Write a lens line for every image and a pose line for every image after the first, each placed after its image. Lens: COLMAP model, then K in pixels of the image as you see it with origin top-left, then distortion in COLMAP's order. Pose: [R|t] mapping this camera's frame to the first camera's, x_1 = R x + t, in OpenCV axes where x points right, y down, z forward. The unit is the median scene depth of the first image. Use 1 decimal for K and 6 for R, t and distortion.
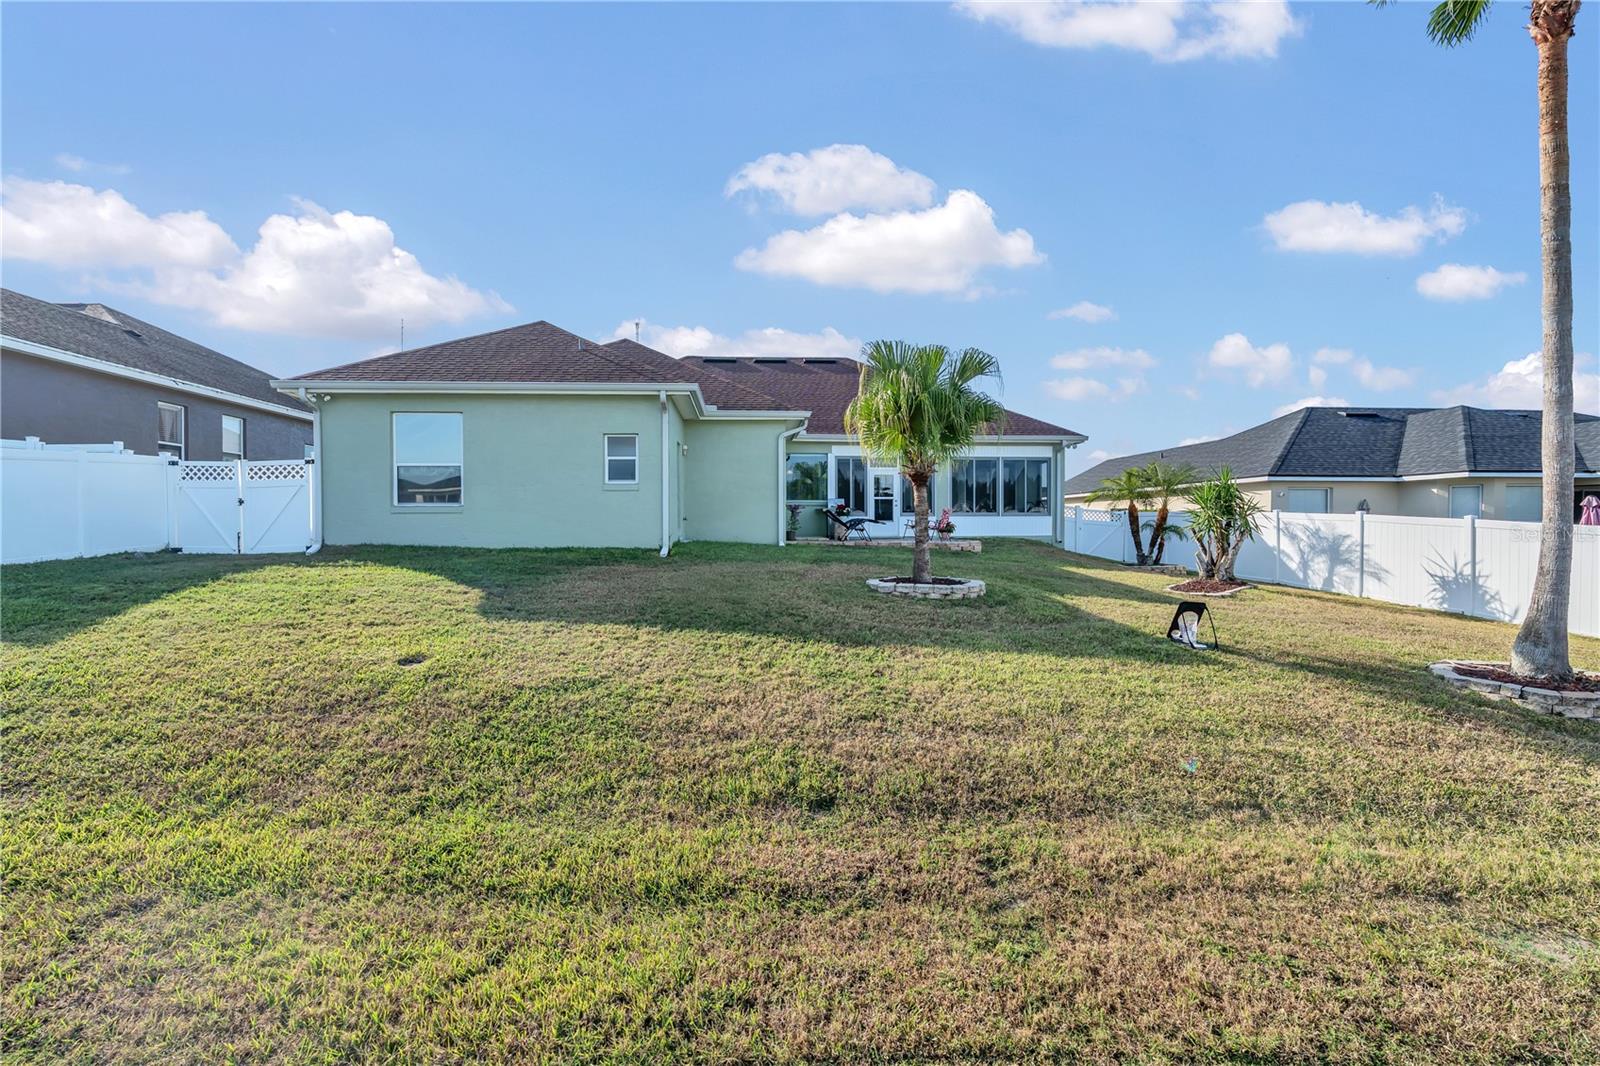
lens RADIAL K [[747.2, 0, 800.0], [0, 747.2, 533.0], [0, 0, 1]] dist [0.019309, 0.000192]
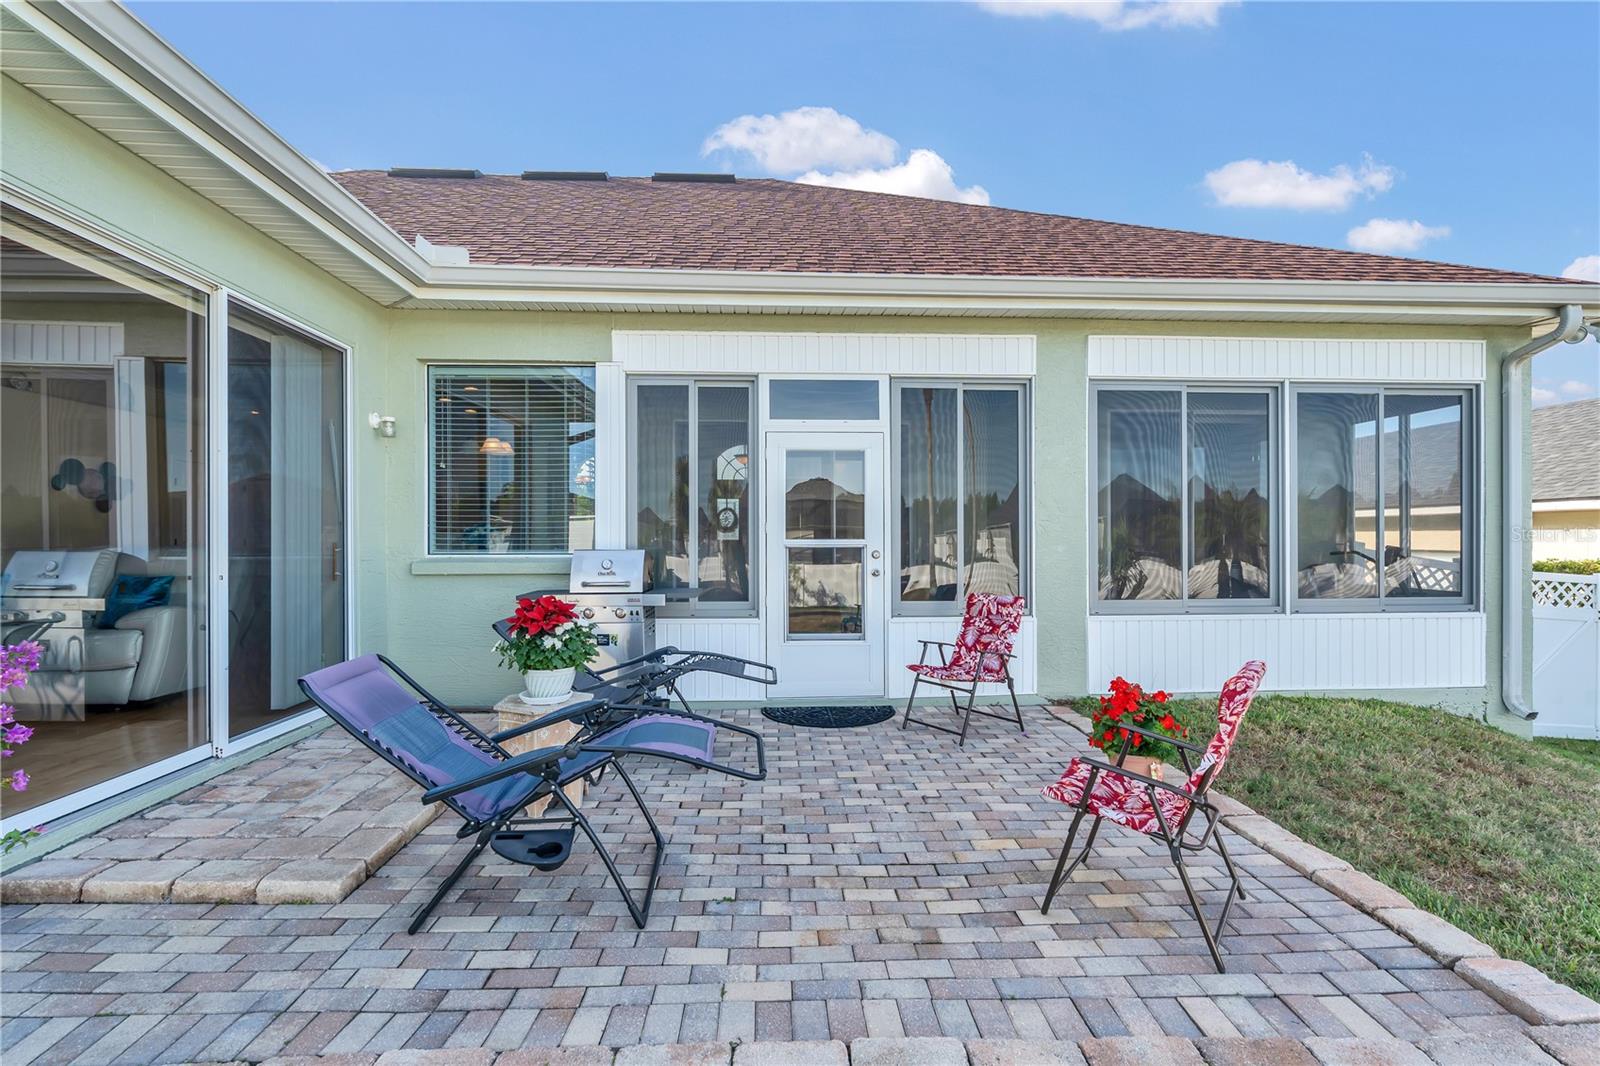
lens RADIAL K [[741.2, 0, 797.9], [0, 741.2, 534.2], [0, 0, 1]] dist [-0.003932, 0.000502]
pose [[0.999998, -0.001136, -0.001758, 0.106367], [0.001104, 0.999837, -0.017999, -0.046504], [0.001778, 0.017997, 0.999836, 0.780490]]
